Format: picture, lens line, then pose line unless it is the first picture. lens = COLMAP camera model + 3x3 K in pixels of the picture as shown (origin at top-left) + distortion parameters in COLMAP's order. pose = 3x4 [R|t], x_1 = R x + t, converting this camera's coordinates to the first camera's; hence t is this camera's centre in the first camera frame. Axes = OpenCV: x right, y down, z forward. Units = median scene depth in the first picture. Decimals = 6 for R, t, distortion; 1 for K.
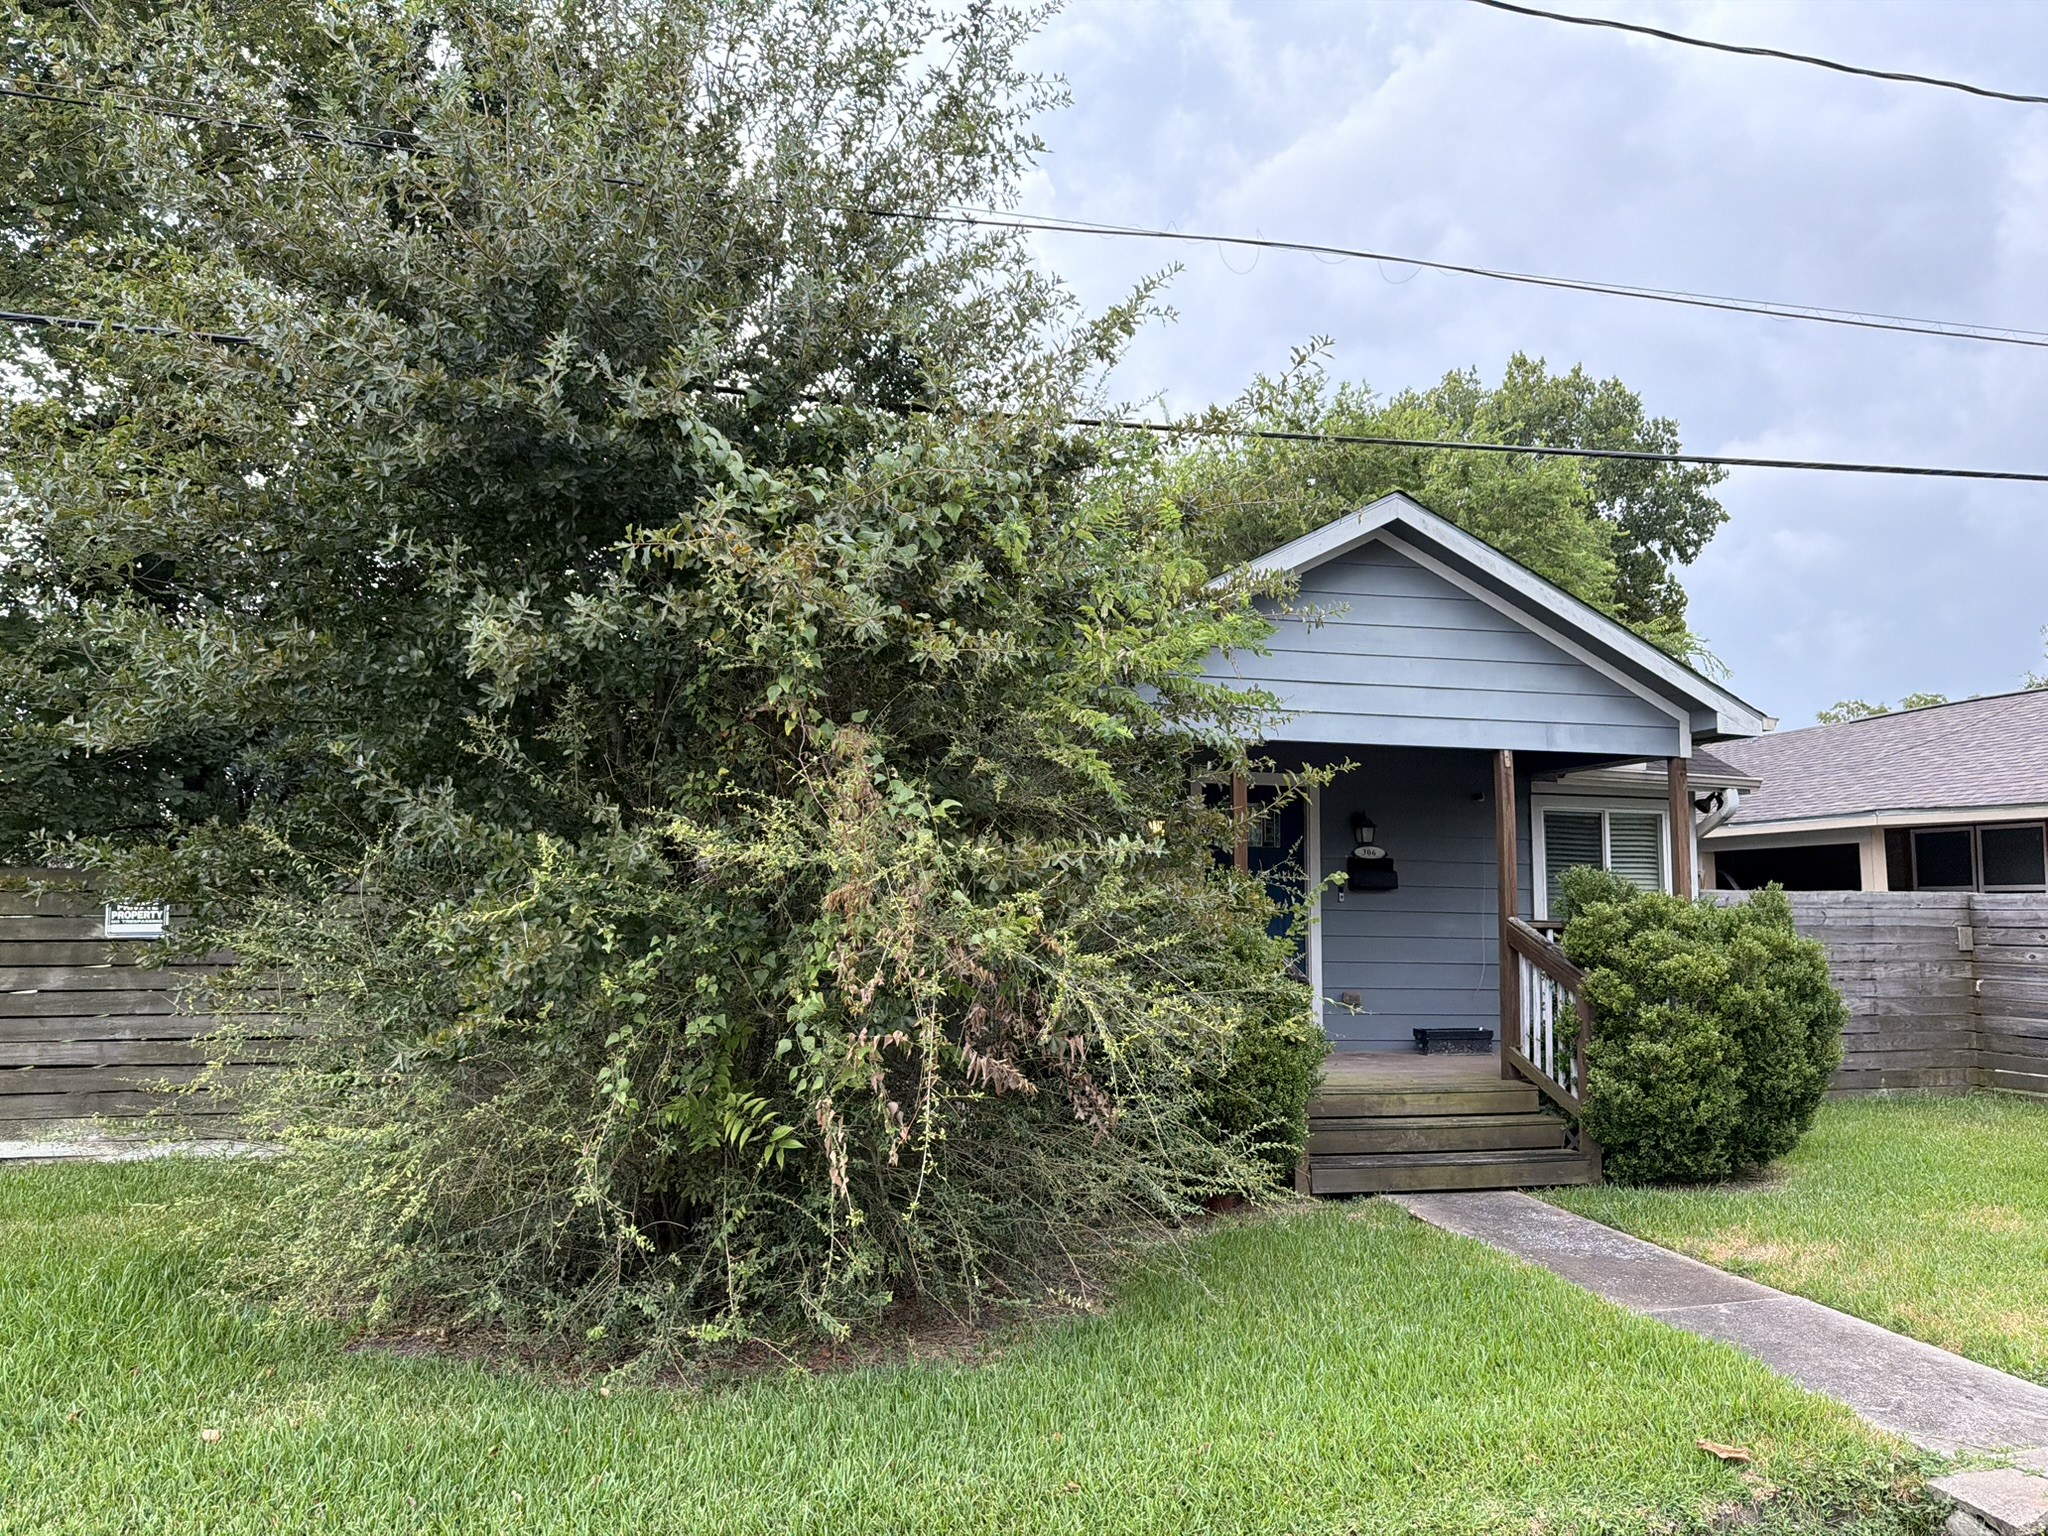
lens RADIAL K [[1443.8, 0, 1030.3], [0, 1443.8, 757.8], [0, 0, 1]] dist [0.039923, -0.046433]
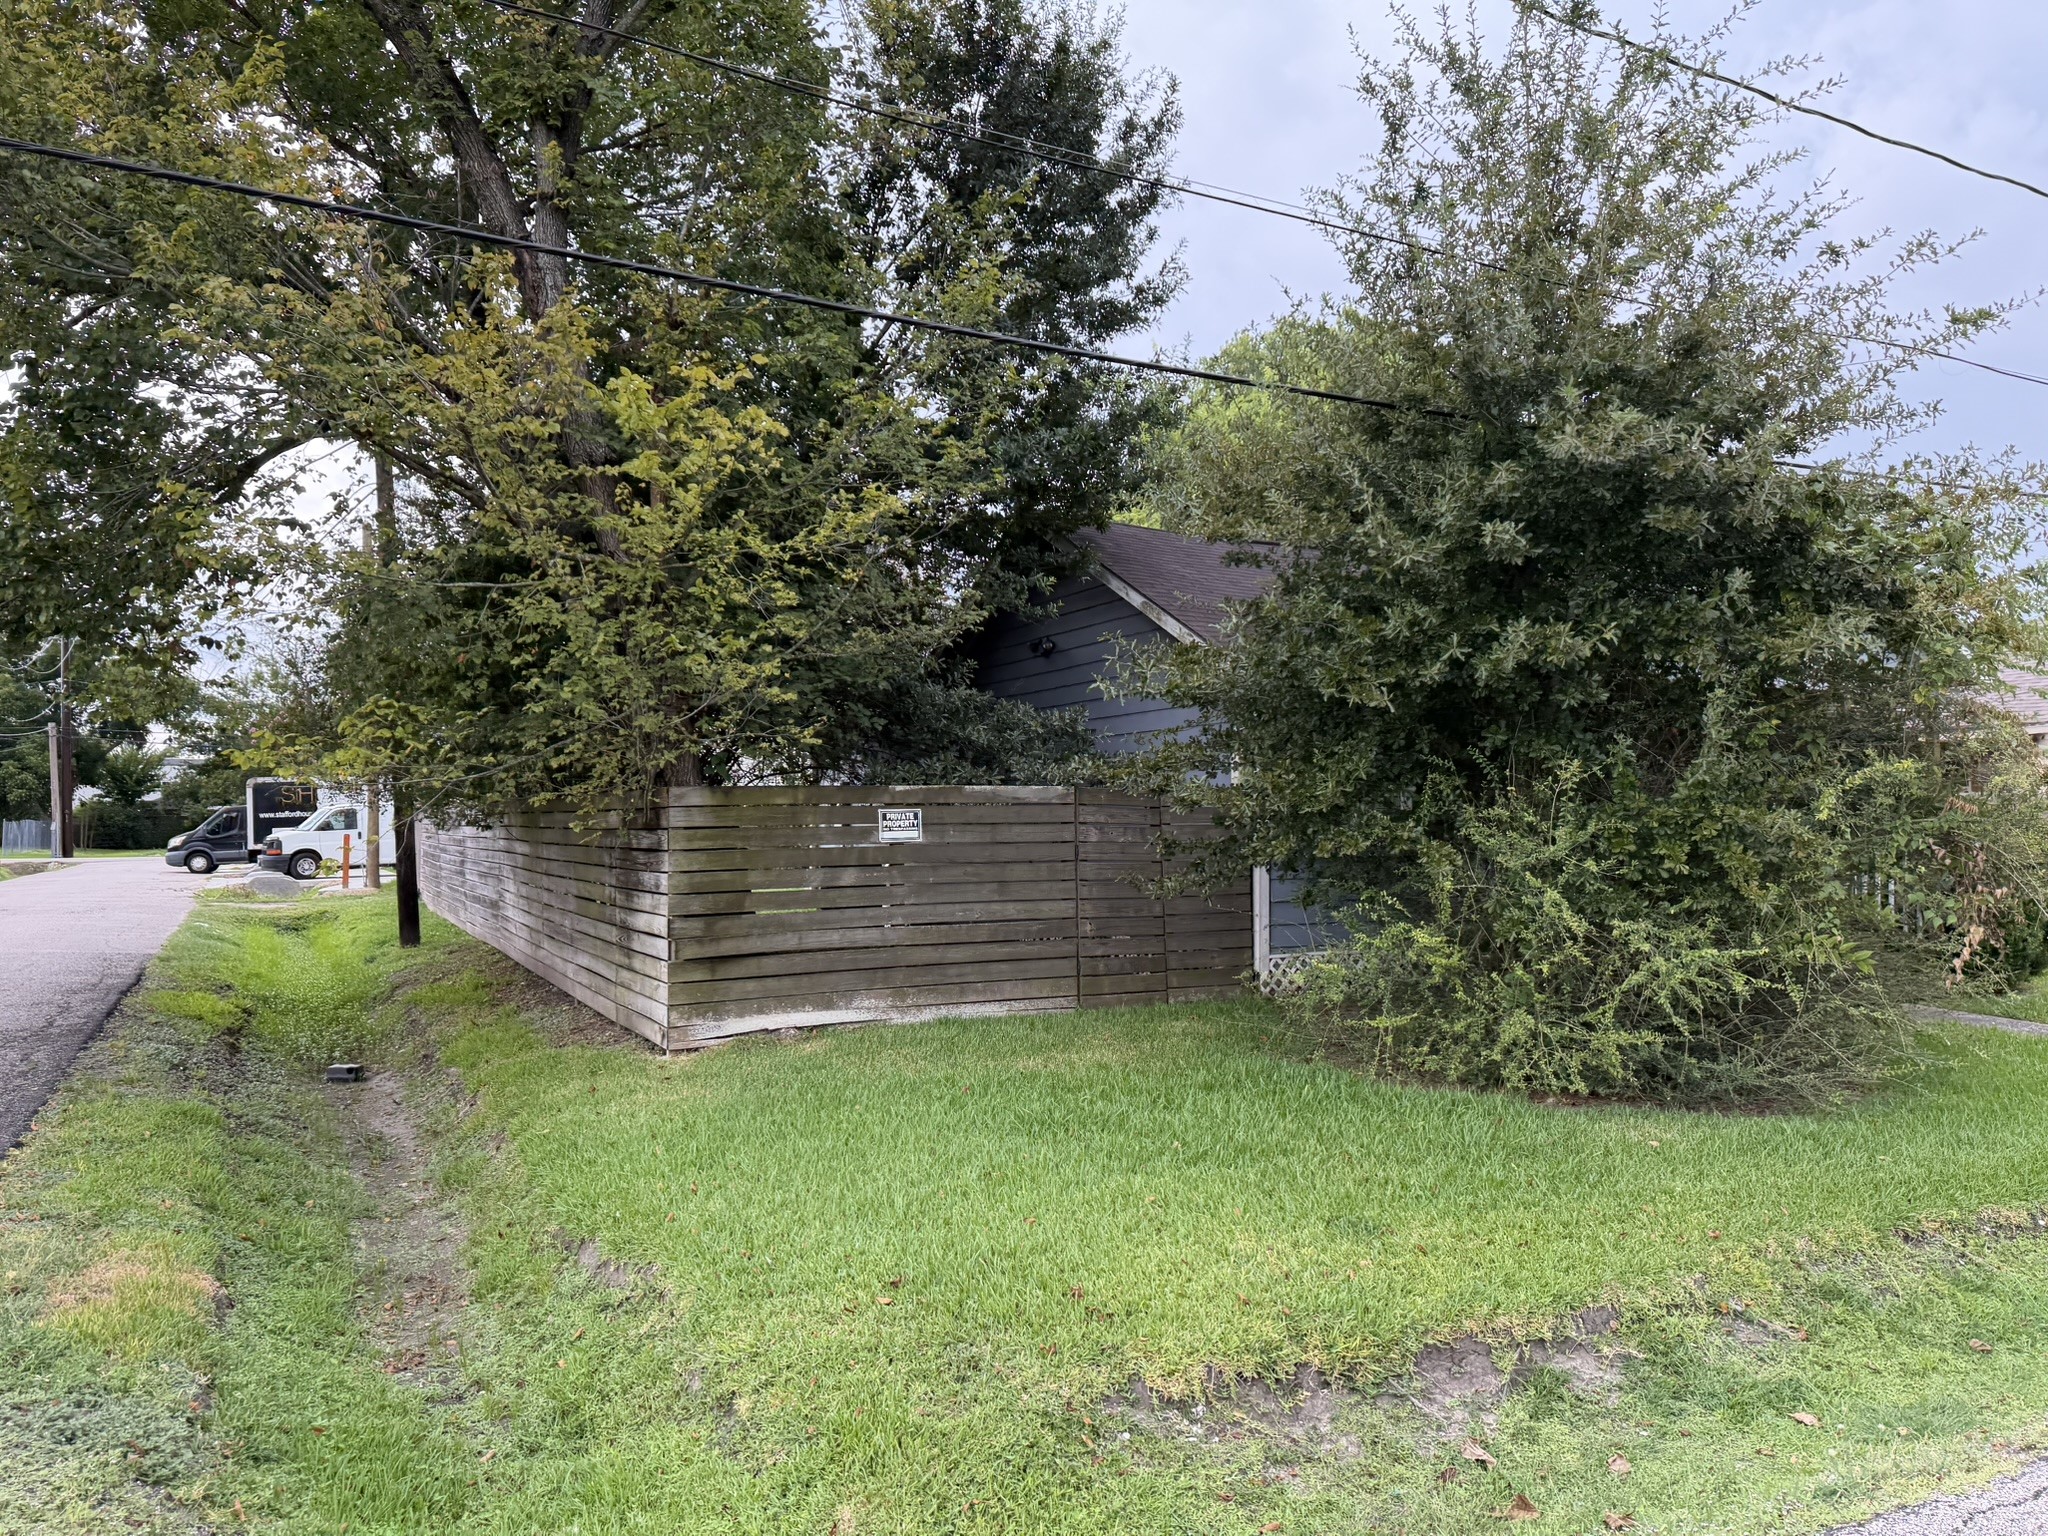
lens RADIAL K [[1441.3, 0, 1017.3], [0, 1441.3, 763.4], [0, 0, 1]] dist [0.044617, -0.045451]
pose [[0.974111, -0.003225, 0.226048, -0.826790], [-0.012586, 0.997574, 0.068470, -0.025723], [-0.225720, -0.069542, 0.971707, -0.184101]]
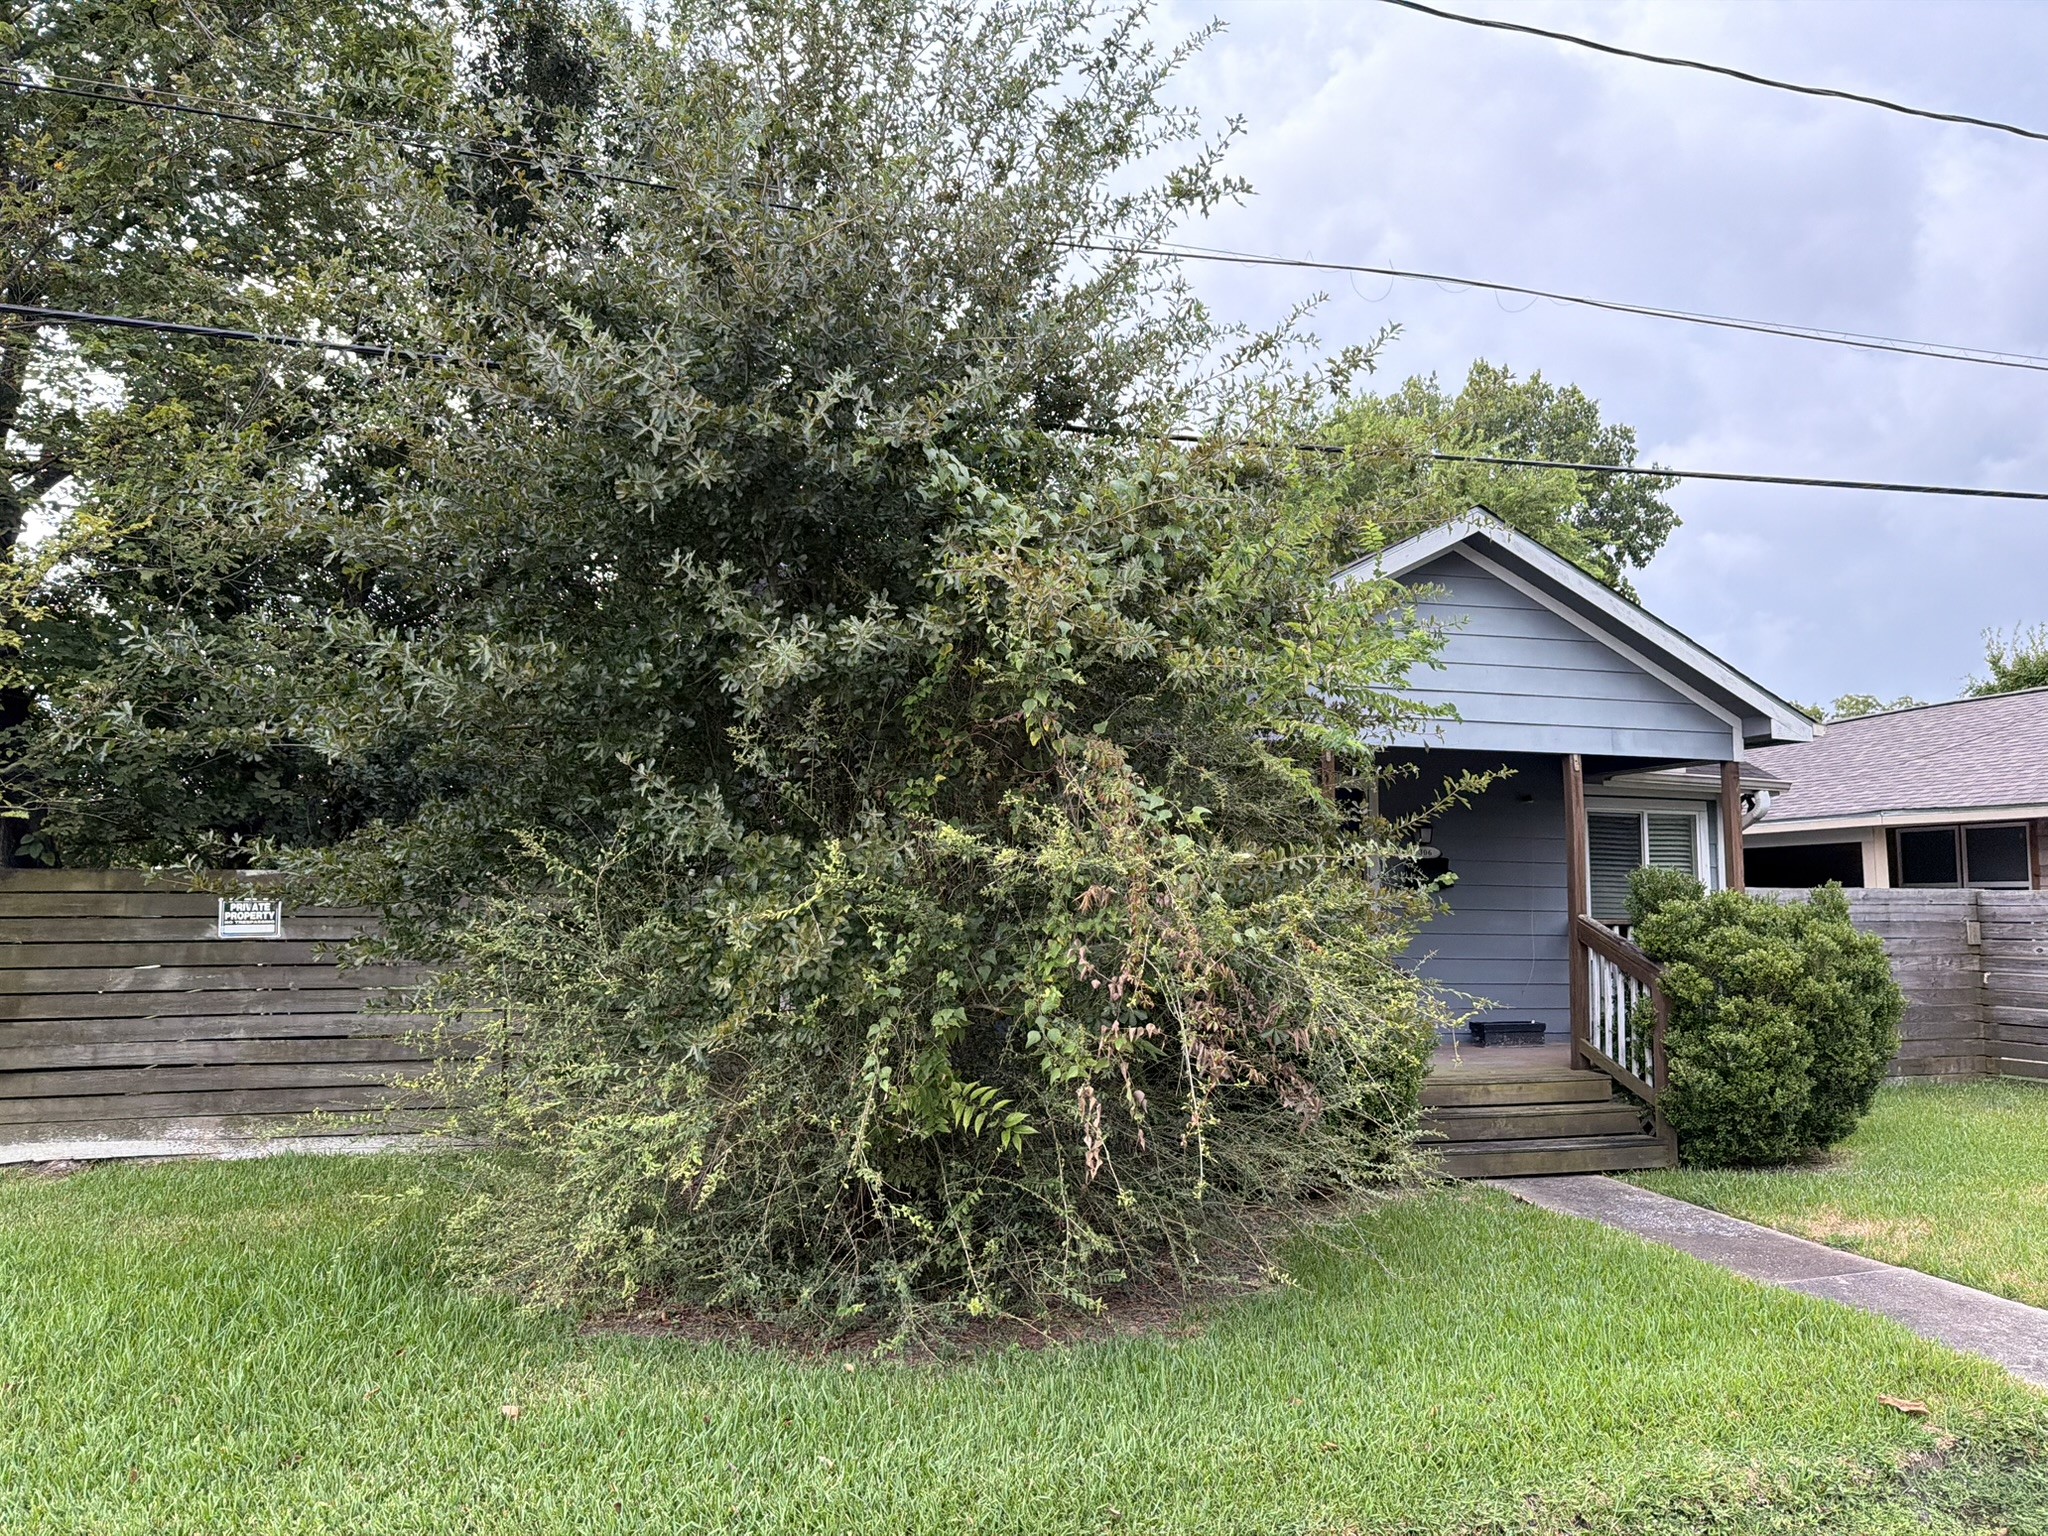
lens RADIAL K [[1443.8, 0, 1030.3], [0, 1443.8, 757.8], [0, 0, 1]] dist [0.039923, -0.046433]
pose [[0.999153, 0.001824, 0.041120, -0.118685], [-0.001913, 0.999996, 0.002112, -0.004896], [-0.041116, -0.002189, 0.999152, -0.032383]]
